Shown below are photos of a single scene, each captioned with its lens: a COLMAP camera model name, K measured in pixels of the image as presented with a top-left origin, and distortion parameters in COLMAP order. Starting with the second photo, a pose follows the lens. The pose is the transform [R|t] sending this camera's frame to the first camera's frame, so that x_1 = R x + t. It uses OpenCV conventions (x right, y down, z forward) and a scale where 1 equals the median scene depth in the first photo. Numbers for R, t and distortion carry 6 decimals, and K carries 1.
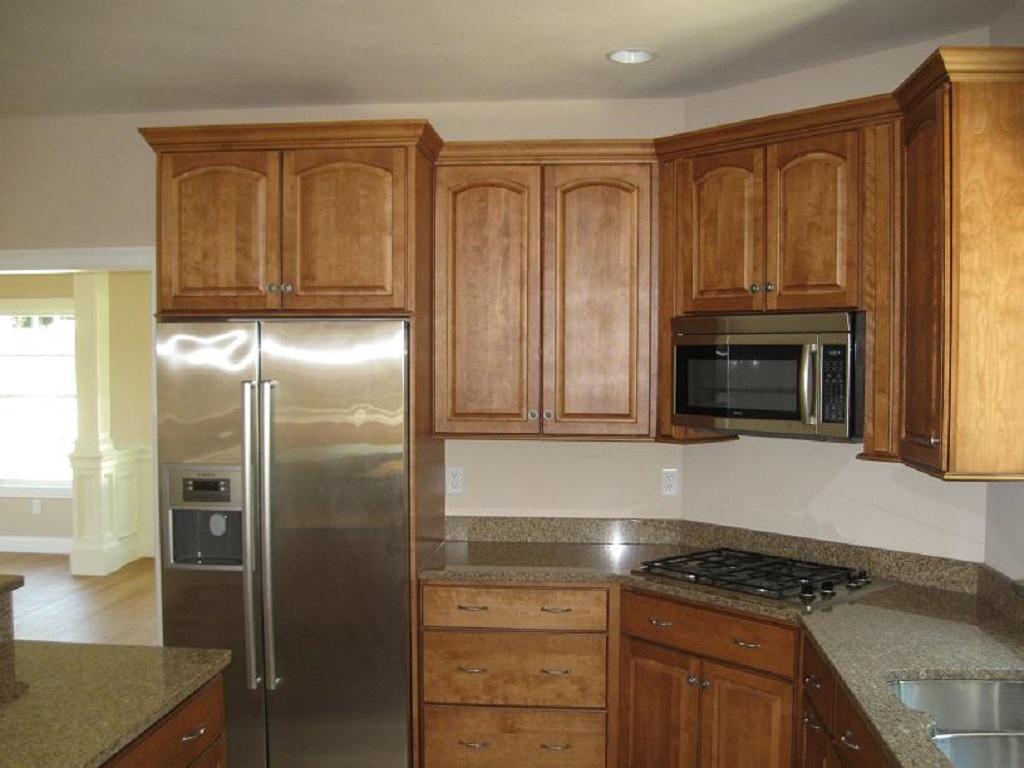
lens RADIAL K [[1079.3, 0, 514.6], [0, 1079.3, 400.6], [0, 0, 1]] dist [-0.094356, -0.001518]
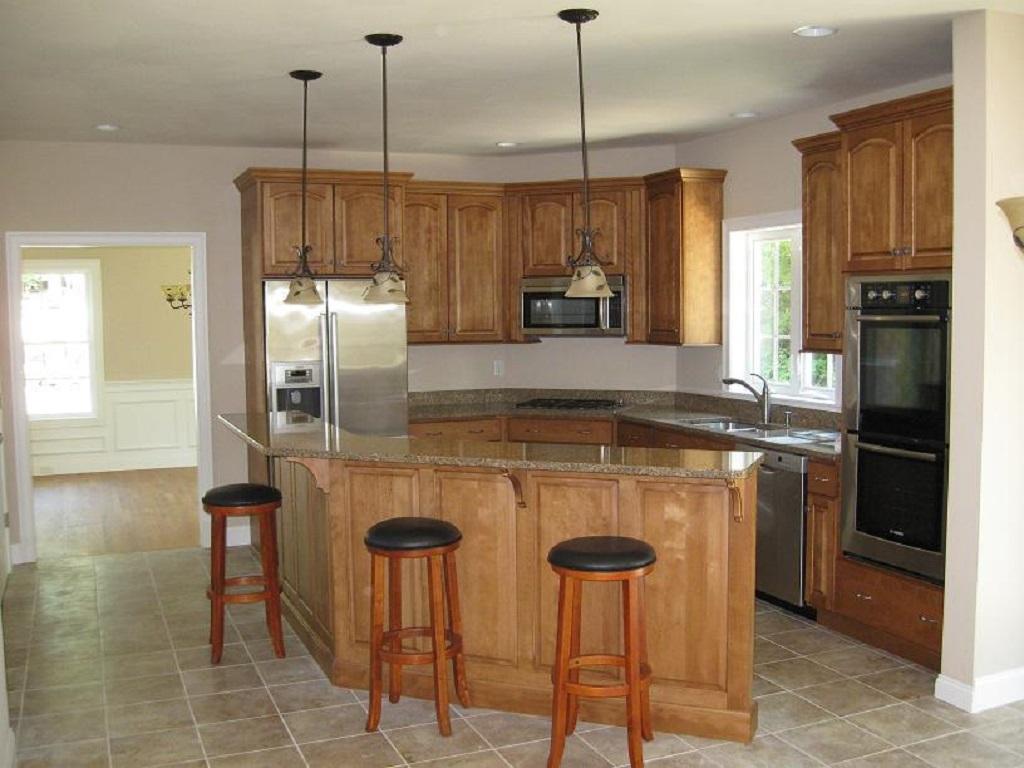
lens RADIAL K [[1079.3, 0, 514.6], [0, 1079.3, 400.6], [0, 0, 1]] dist [-0.094356, -0.001518]
pose [[0.888053, -0.051581, 0.456838, -0.787320], [0.031775, 0.998196, 0.050939, 0.045162], [-0.458642, -0.030721, 0.888090, -0.749081]]
